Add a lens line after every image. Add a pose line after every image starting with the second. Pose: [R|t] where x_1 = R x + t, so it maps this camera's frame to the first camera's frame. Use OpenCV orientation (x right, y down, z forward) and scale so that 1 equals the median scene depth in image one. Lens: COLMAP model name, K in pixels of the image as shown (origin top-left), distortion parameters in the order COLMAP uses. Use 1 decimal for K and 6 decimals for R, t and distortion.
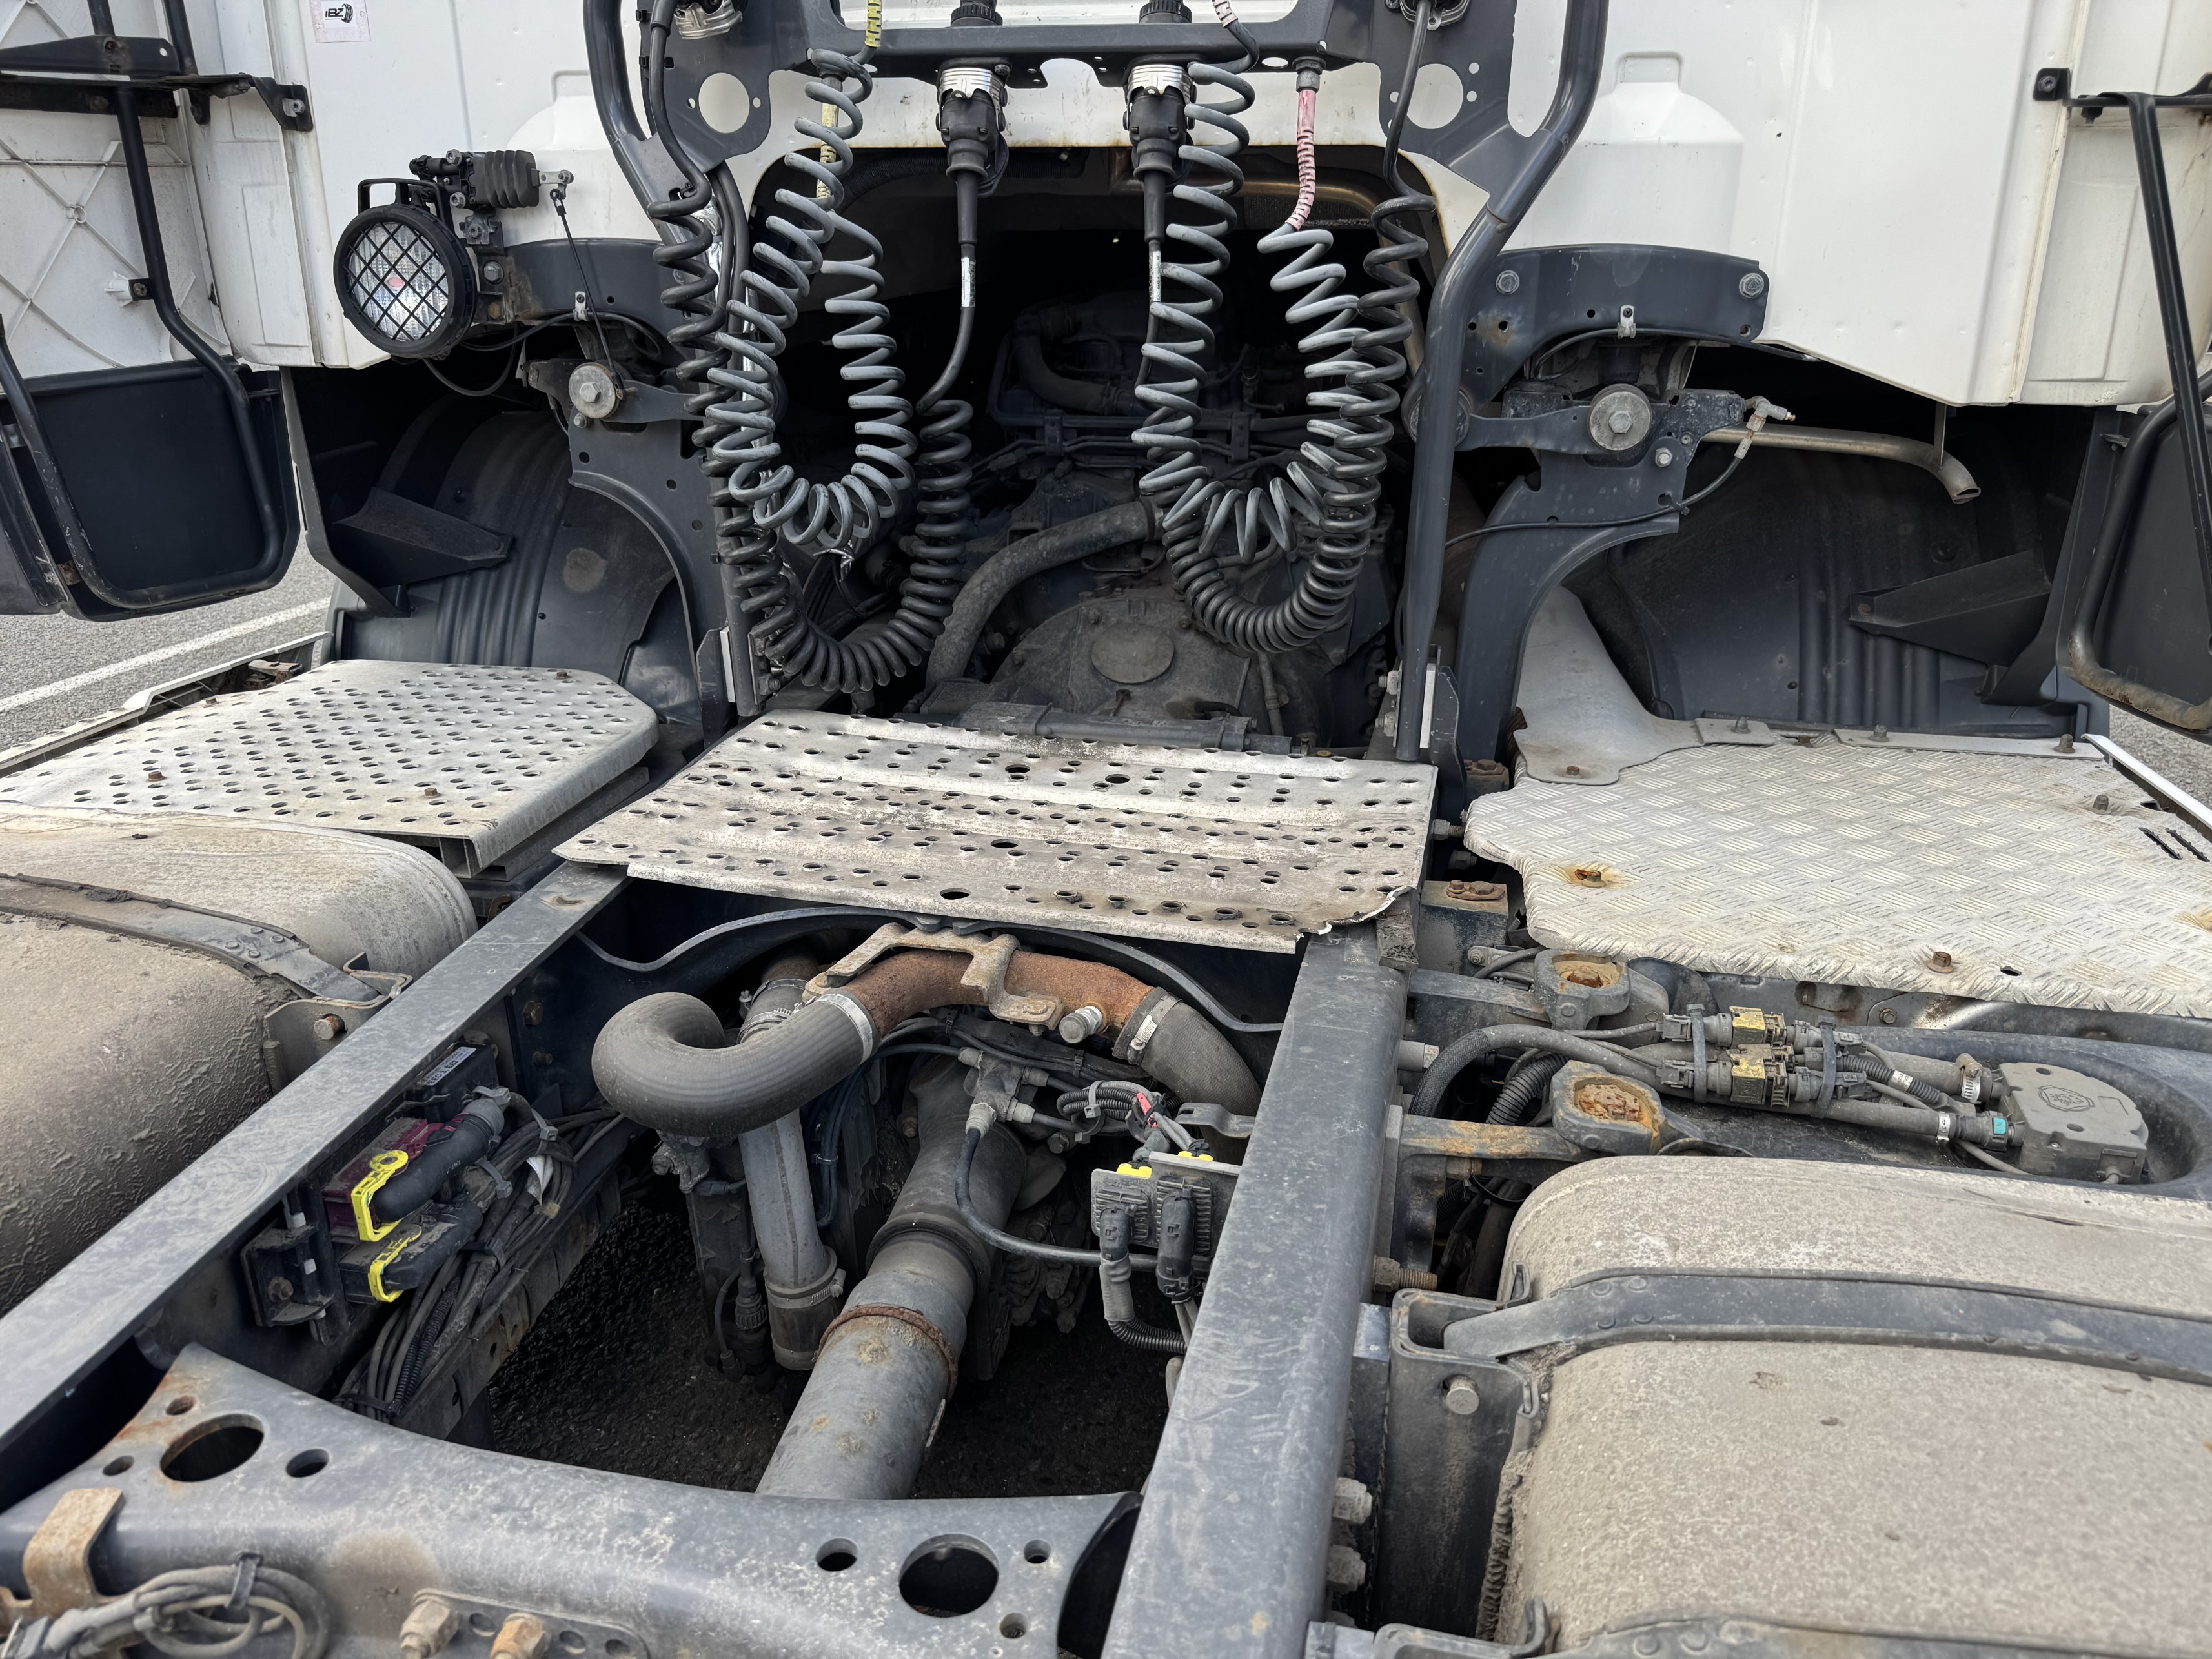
lens RADIAL K [[1569.3, 0, 1101.7], [0, 1569.3, 833.7], [0, 0, 1]] dist [0.034139, -0.041681]
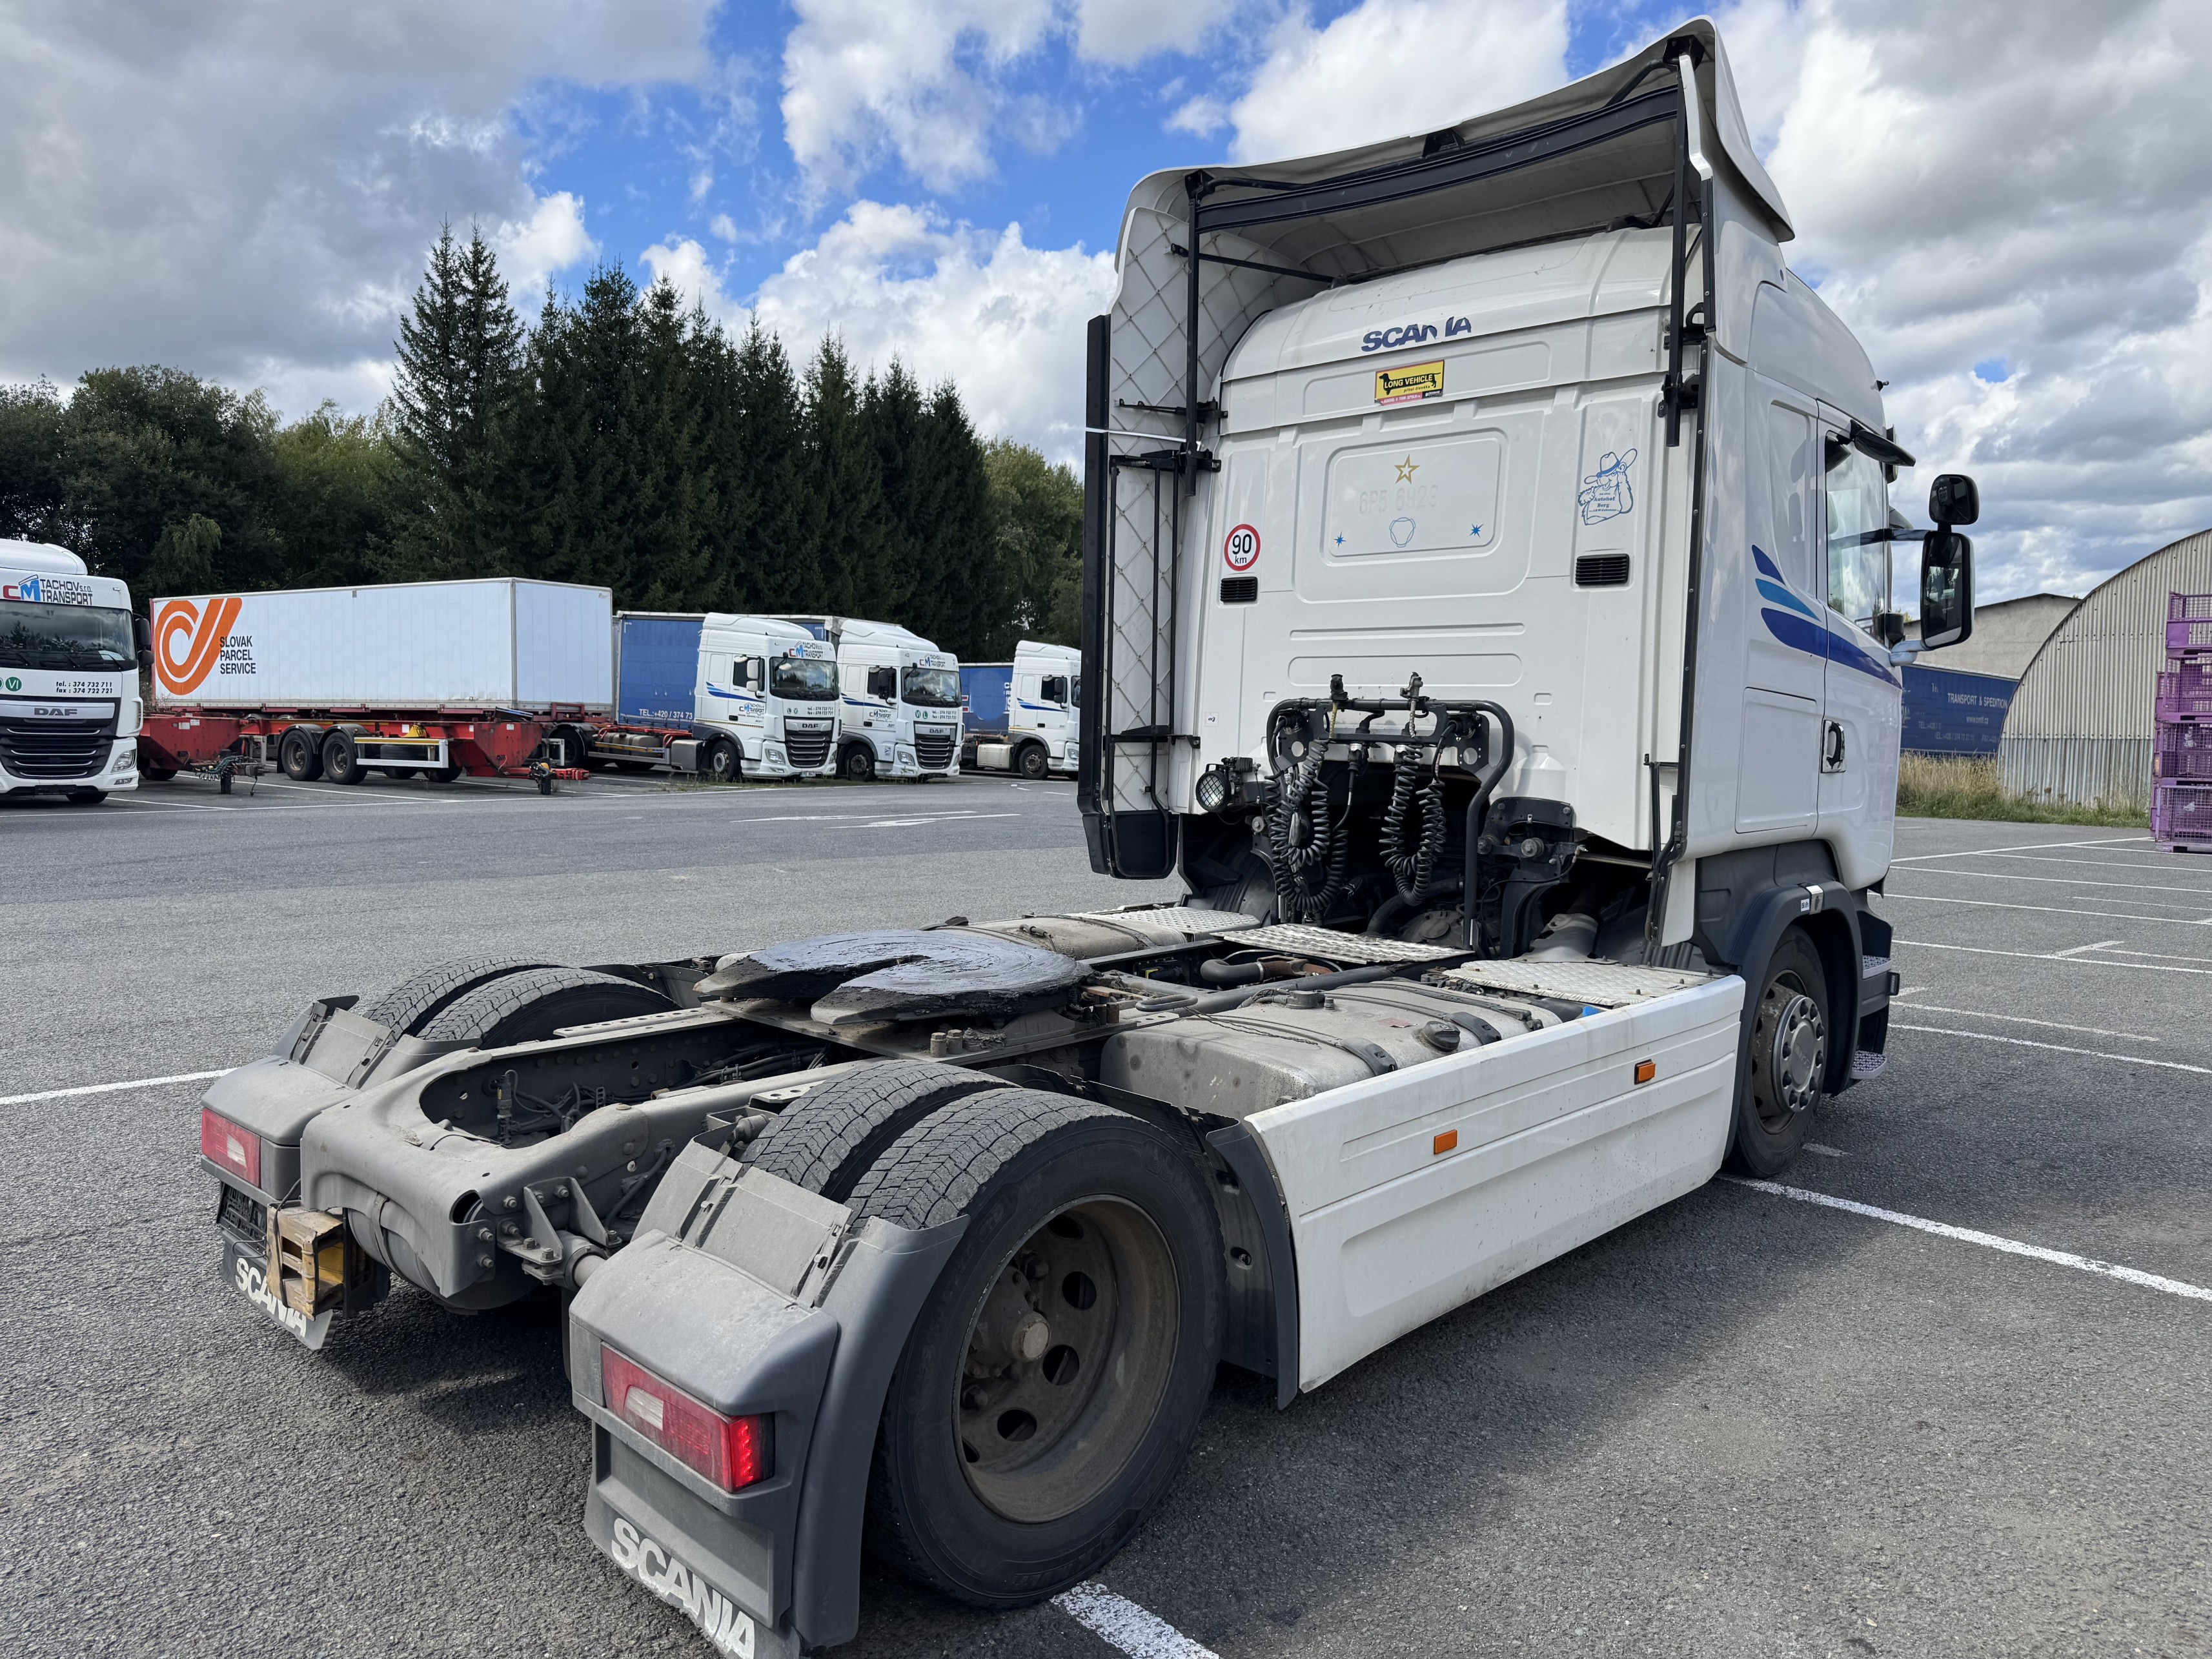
lens RADIAL K [[1569.3, 0, 1071.6], [0, 1569.3, 810.9], [0, 0, 1]] dist [0.034139, -0.041681]
pose [[0.837028, 0.048319, -0.545023, 1.322555], [-0.216878, 0.943802, -0.249402, 0.693979], [0.502343, 0.326960, 0.800468, -2.136172]]
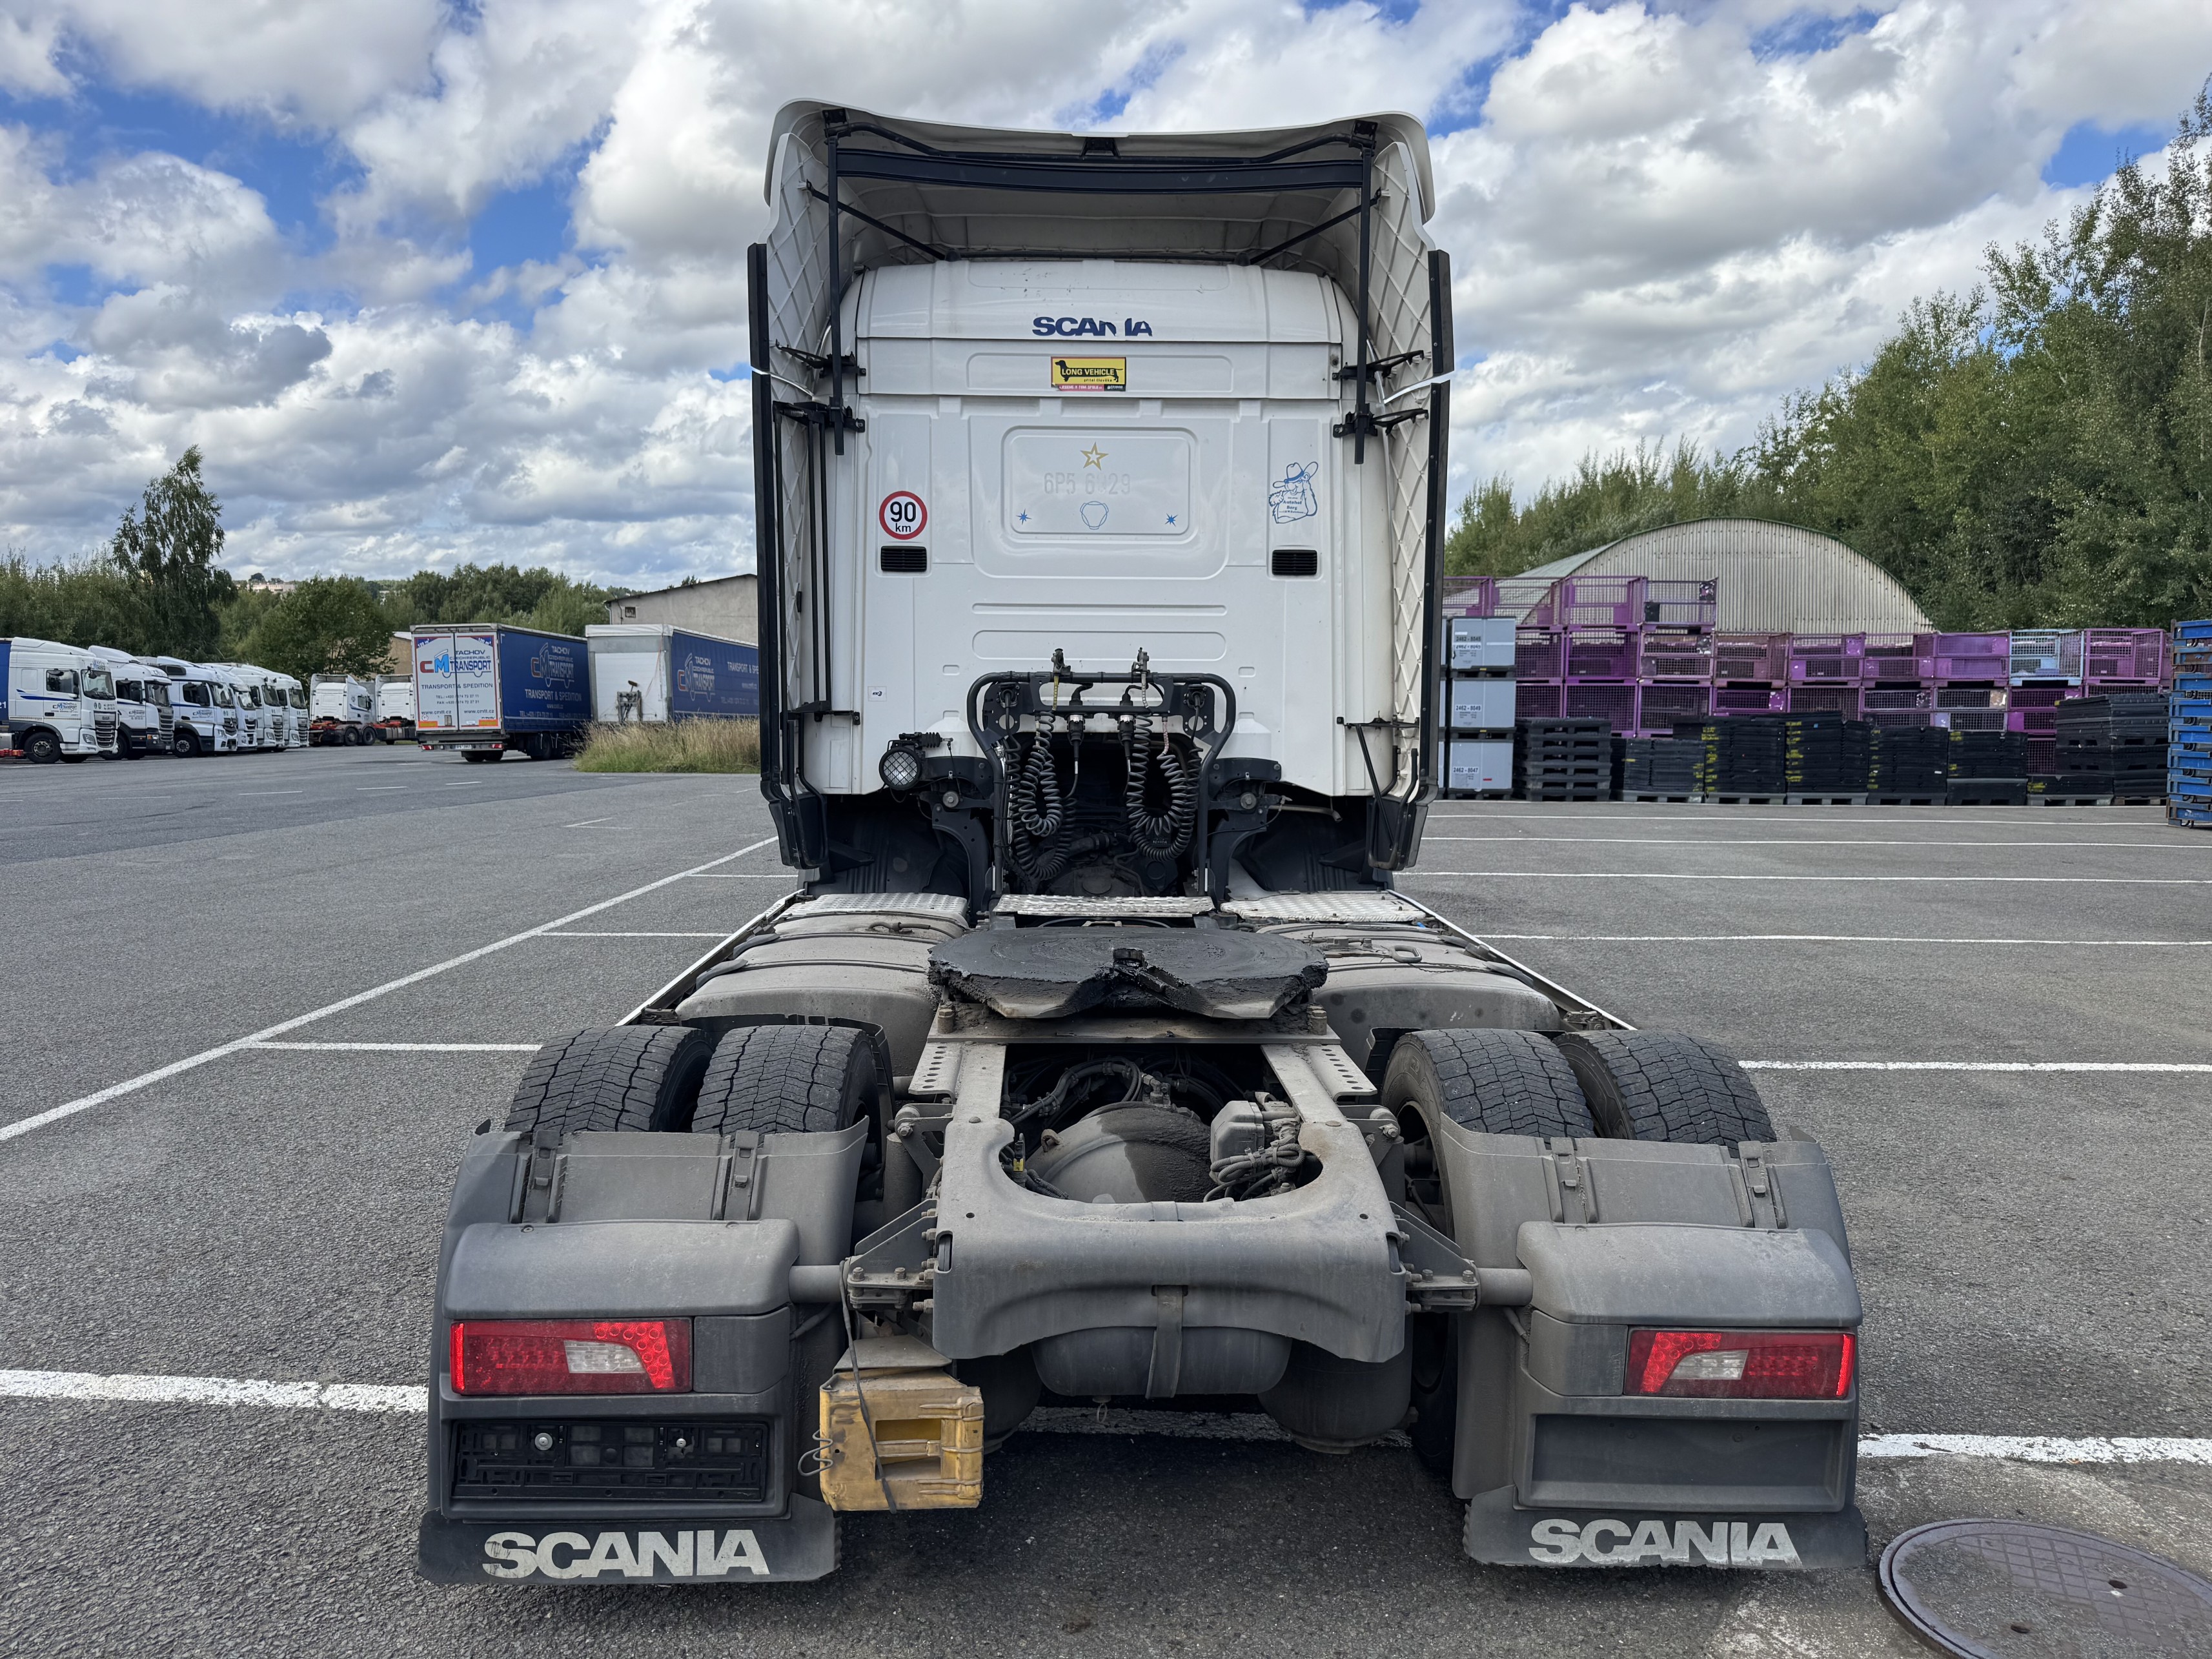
lens RADIAL K [[1569.3, 0, 1101.0], [0, 1569.3, 836.8], [0, 0, 1]] dist [0.034139, -0.041681]
pose [[0.974494, -0.016321, 0.223819, -0.867199], [0.078731, 0.958822, -0.272875, 0.825877], [-0.210149, 0.283537, 0.935652, -2.442842]]
